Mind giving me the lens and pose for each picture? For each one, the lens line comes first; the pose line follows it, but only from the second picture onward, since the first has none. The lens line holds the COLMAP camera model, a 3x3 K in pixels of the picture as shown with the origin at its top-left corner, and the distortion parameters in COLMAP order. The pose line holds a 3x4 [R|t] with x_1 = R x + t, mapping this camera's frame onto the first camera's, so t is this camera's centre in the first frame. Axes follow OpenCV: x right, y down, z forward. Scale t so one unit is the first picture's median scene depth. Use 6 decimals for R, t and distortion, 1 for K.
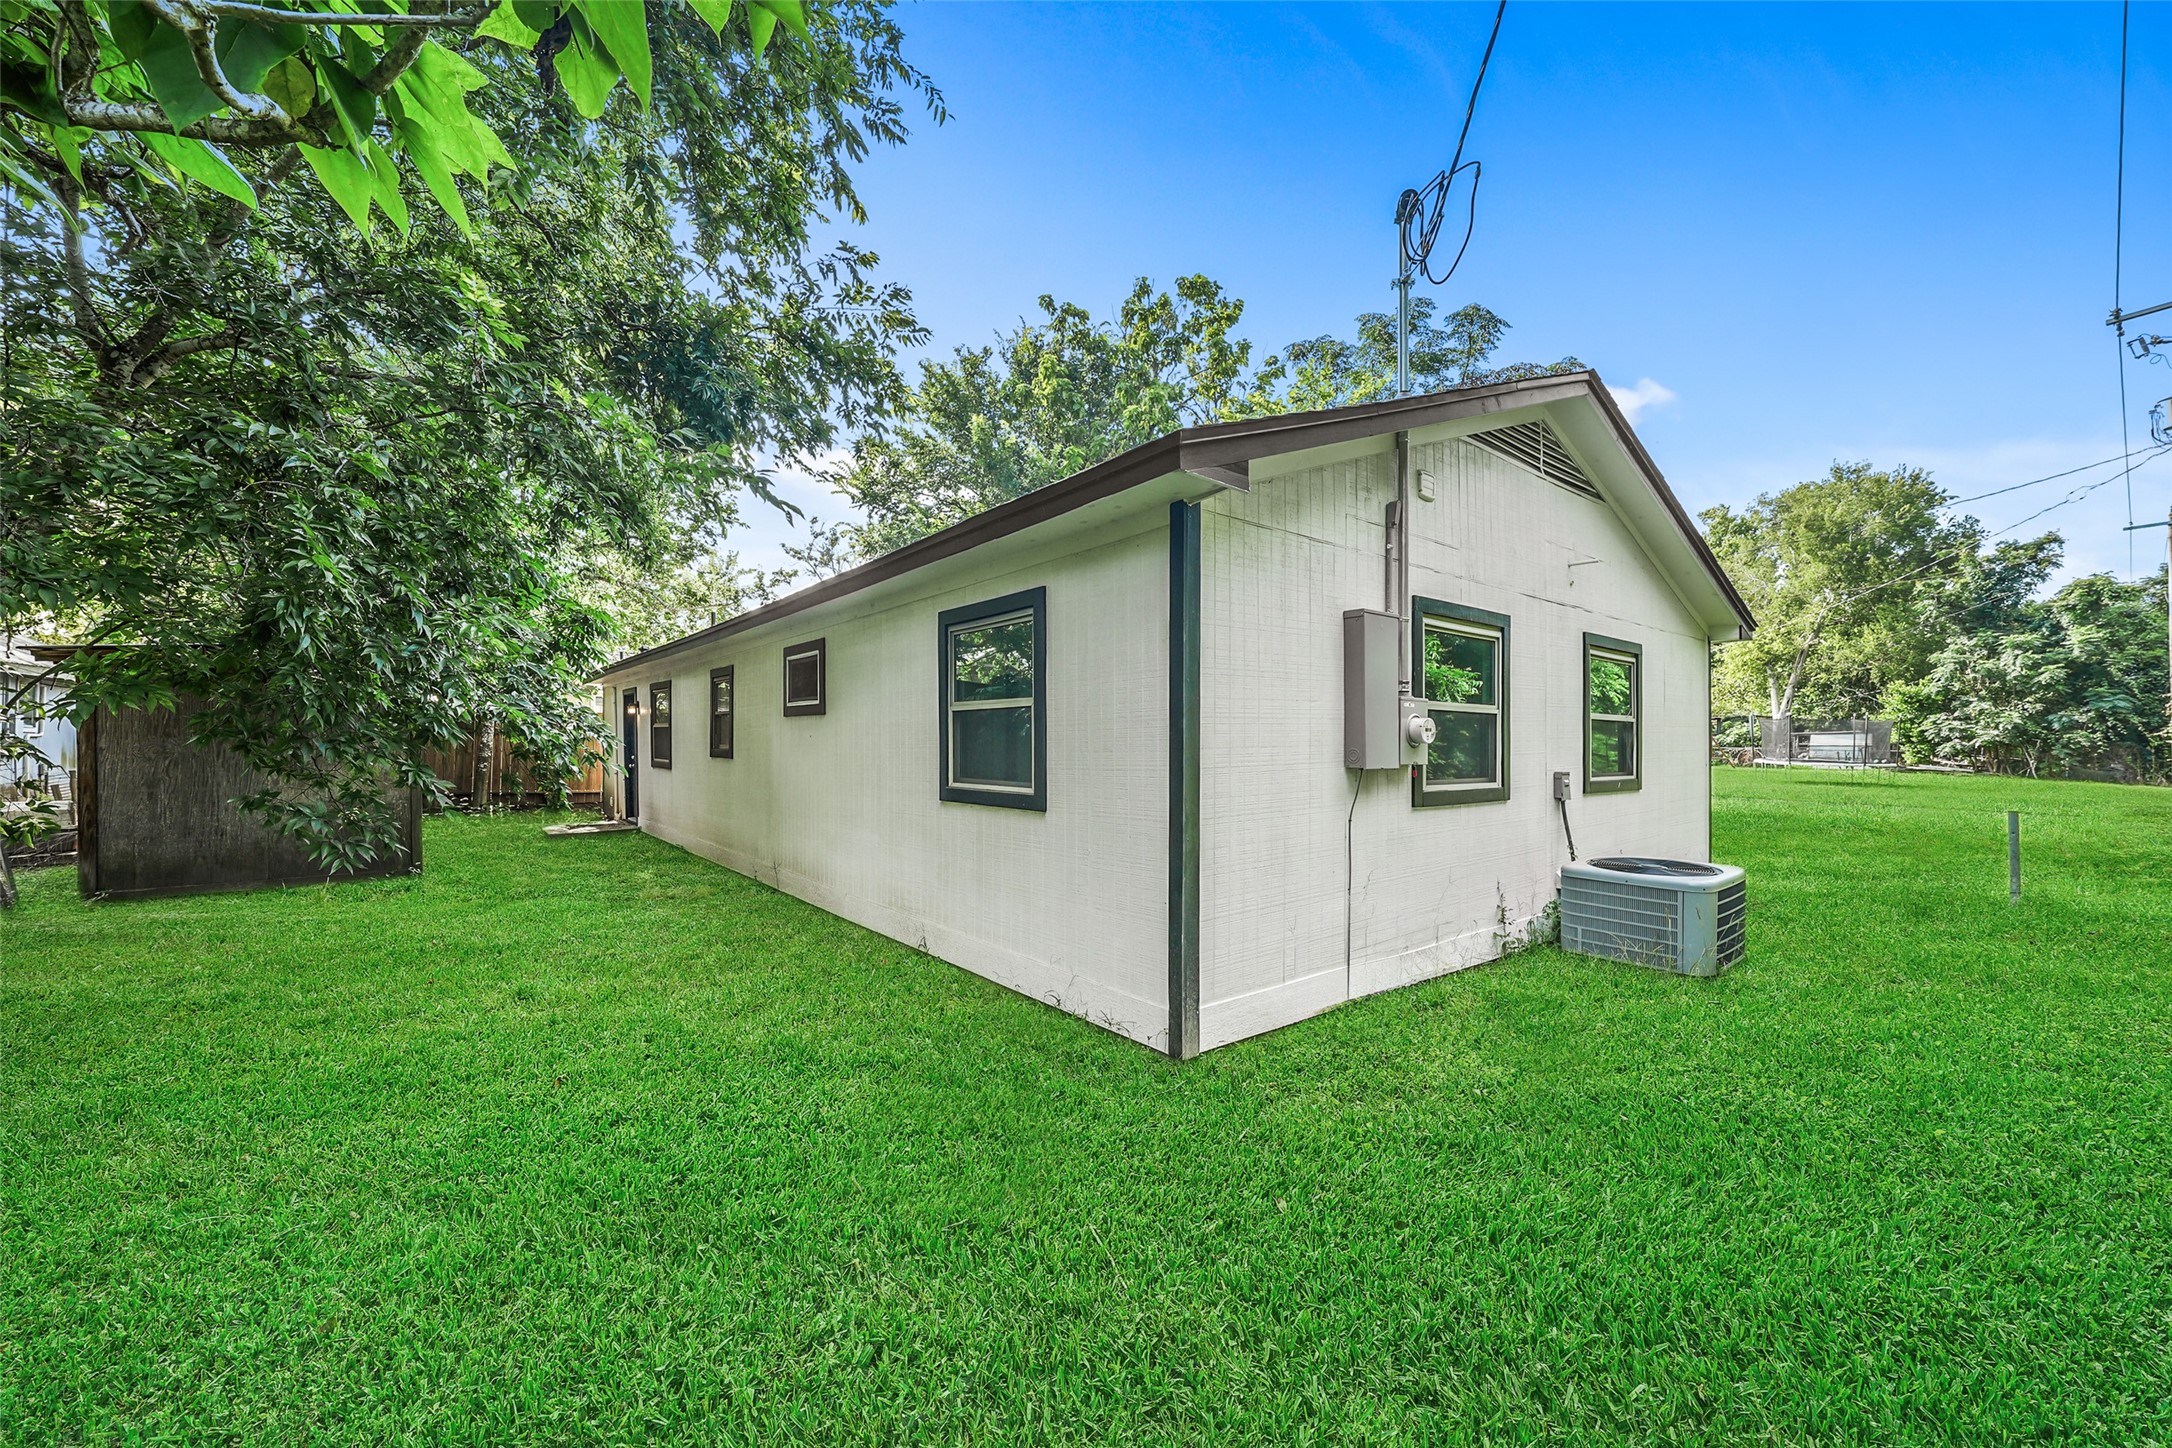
lens RADIAL K [[880.3, 0, 1084.7], [0, 880.3, 692.6], [0, 0, 1]] dist [-0.001606, 0.000291]
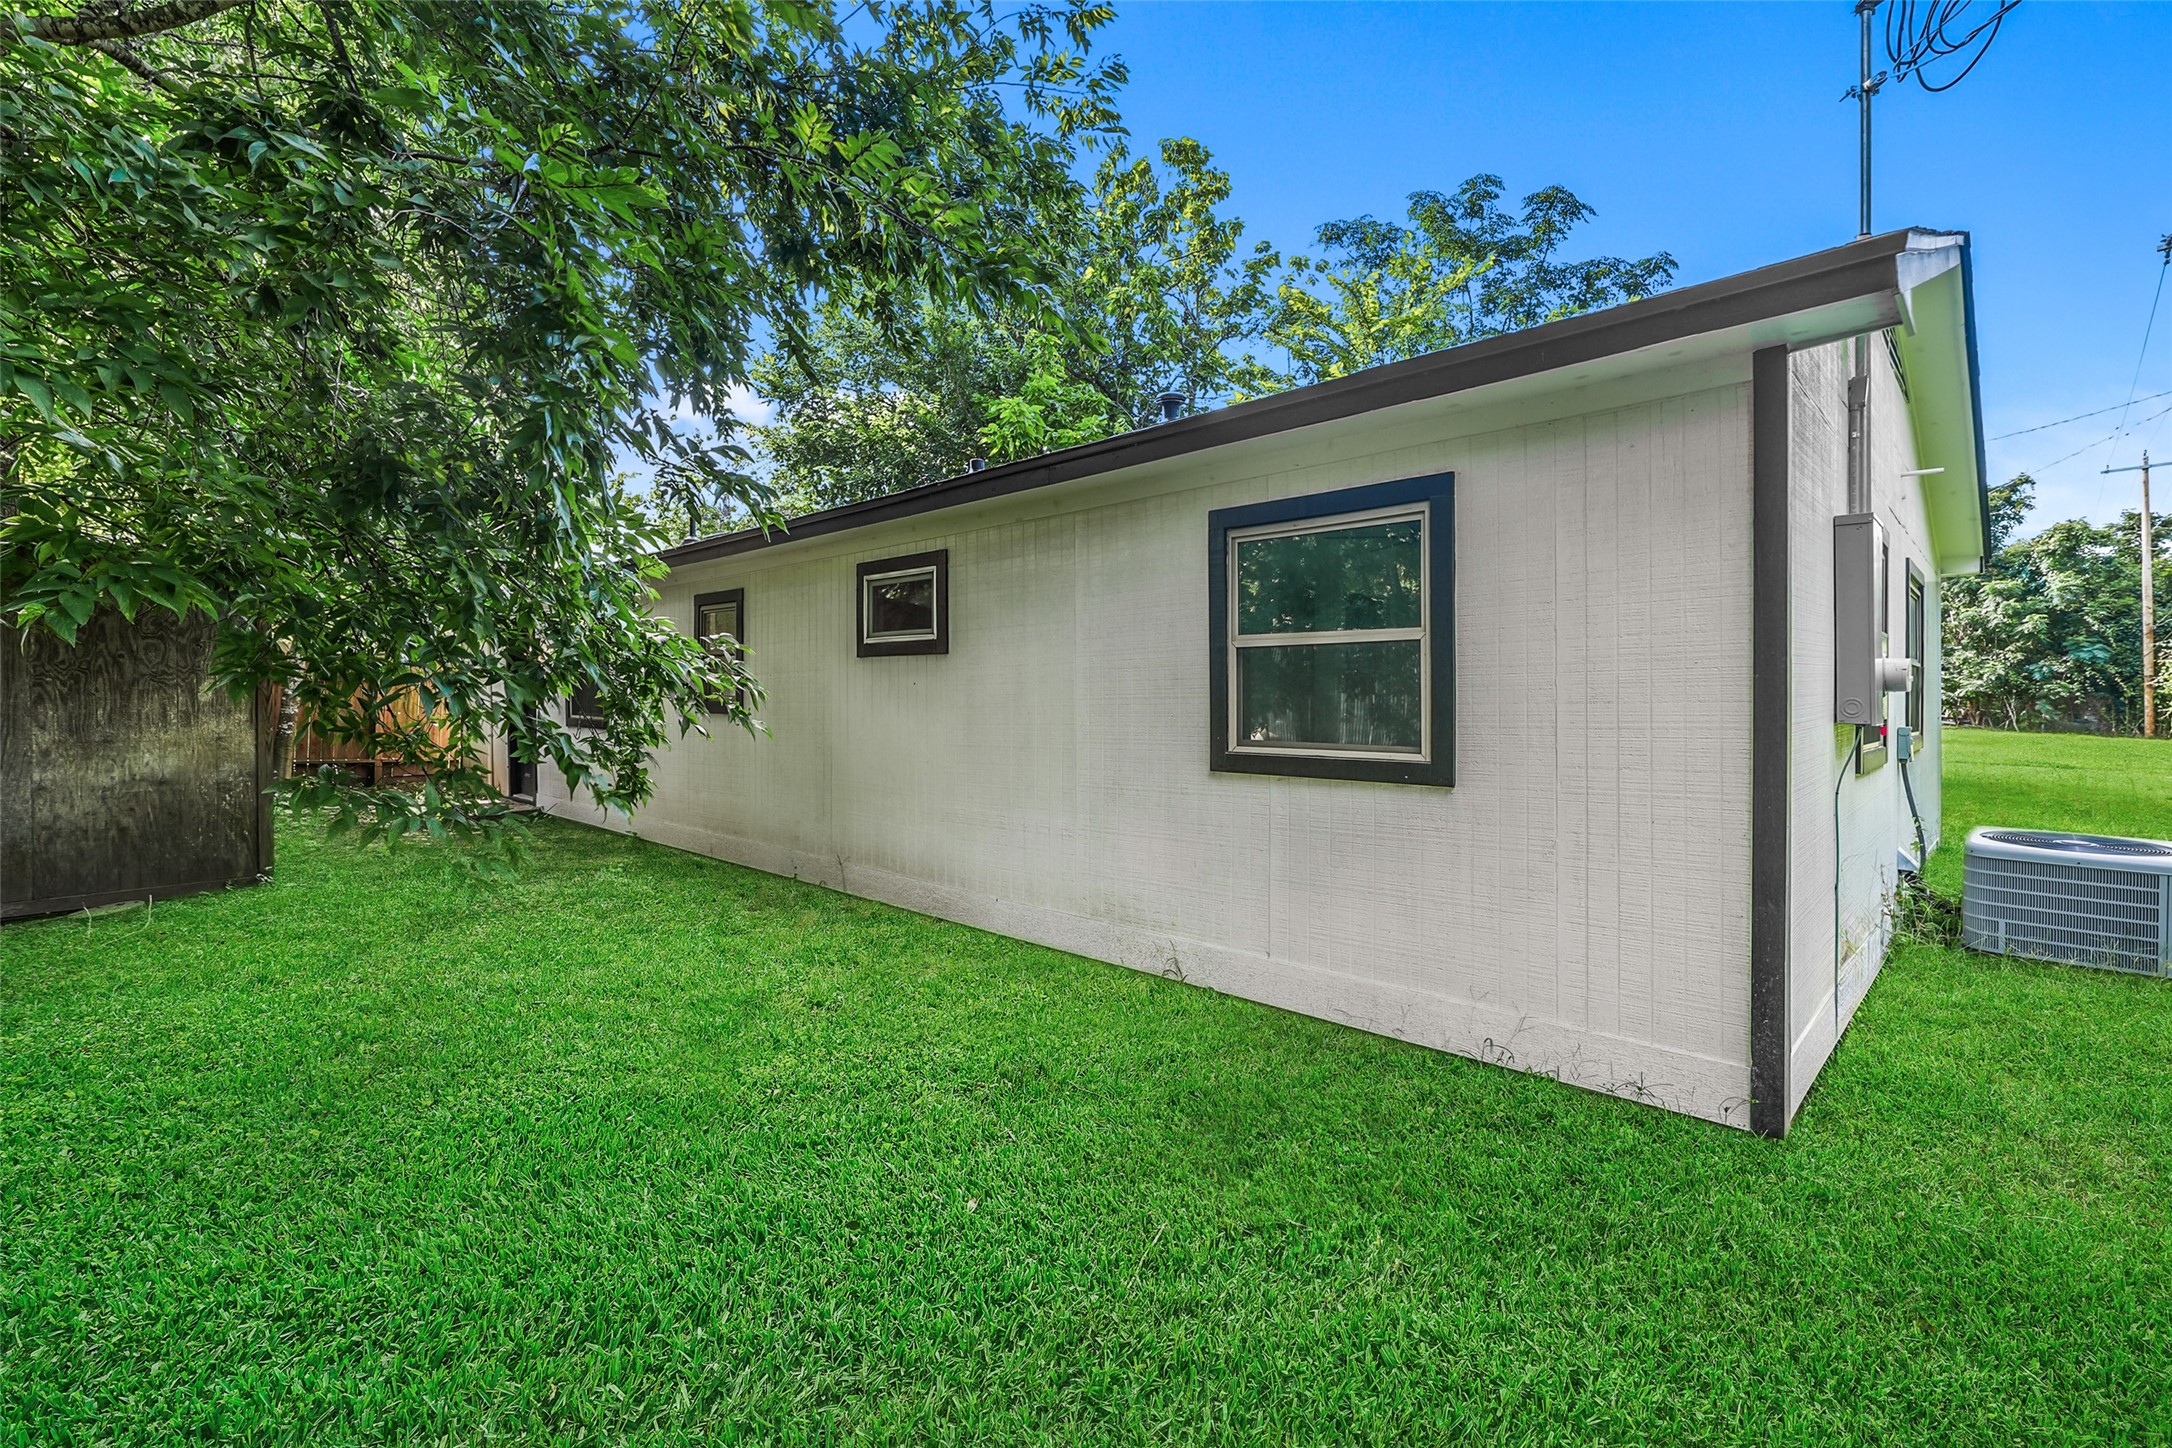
lens RADIAL K [[1001.4, 0, 1049.7], [0, 1001.4, 648.3], [0, 0, 1]] dist [0.001461, 0.011992]
pose [[0.989839, 0.005445, 0.142086, -0.131565], [-0.006887, 0.999930, 0.009662, 0.004616], [-0.142023, -0.010542, 0.989807, 0.064134]]
